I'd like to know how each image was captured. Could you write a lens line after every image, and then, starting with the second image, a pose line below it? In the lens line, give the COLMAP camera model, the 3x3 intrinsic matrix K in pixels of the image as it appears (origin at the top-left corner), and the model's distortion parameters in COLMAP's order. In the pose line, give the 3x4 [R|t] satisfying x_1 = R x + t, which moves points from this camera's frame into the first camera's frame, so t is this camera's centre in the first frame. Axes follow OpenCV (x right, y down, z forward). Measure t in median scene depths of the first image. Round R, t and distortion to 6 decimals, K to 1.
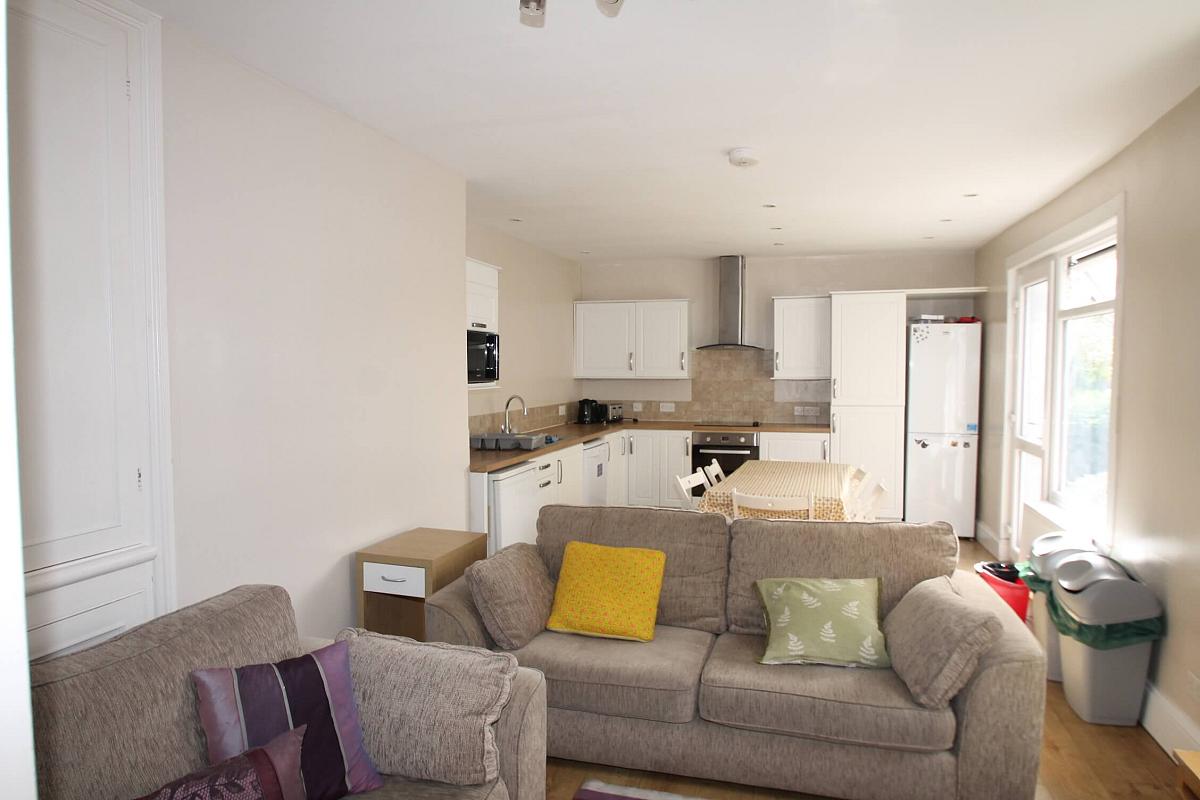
lens RADIAL K [[733.2, 0, 600.0], [0, 733.2, 400.0], [0, 0, 1]] dist [-0.004214, -0.000661]
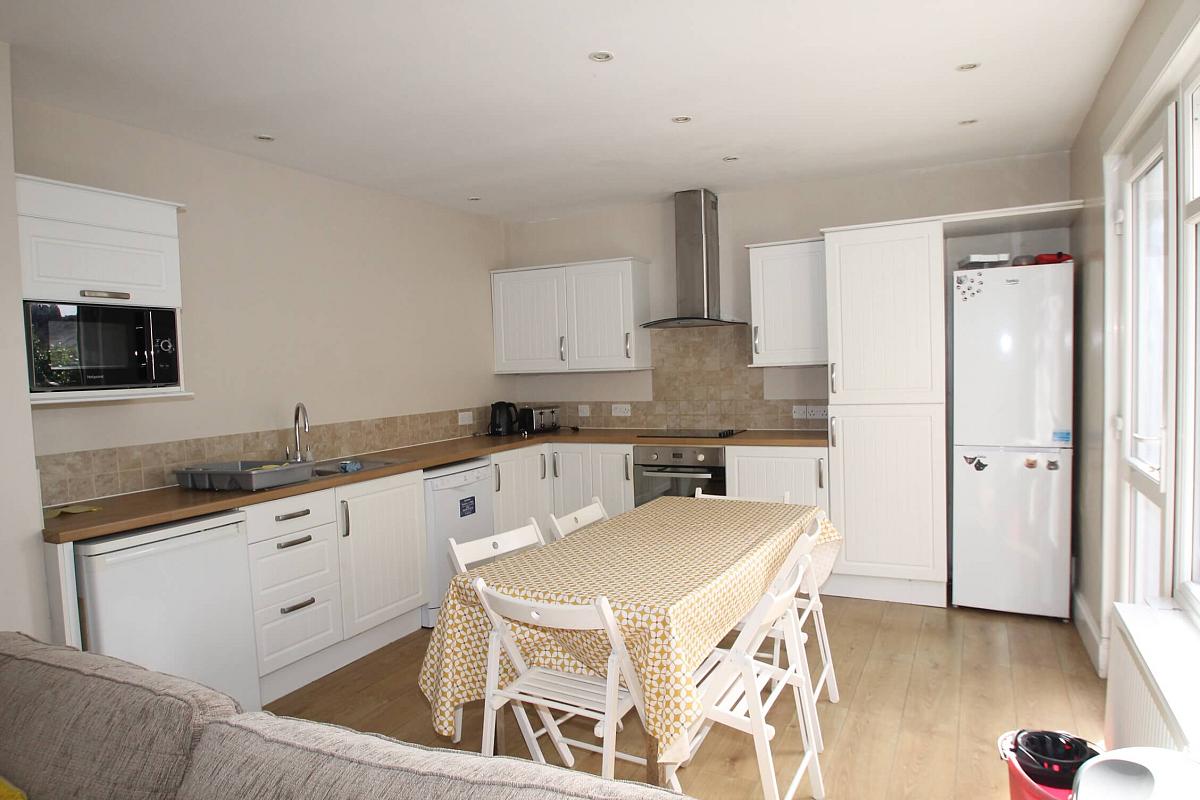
lens RADIAL K [[733.2, 0, 600.0], [0, 733.2, 400.0], [0, 0, 1]] dist [-0.004214, -0.000661]
pose [[0.982438, -0.023406, -0.185116, 0.228889], [0.024724, 0.999683, 0.004814, -0.004550], [0.184944, -0.009306, 0.982705, 0.314264]]
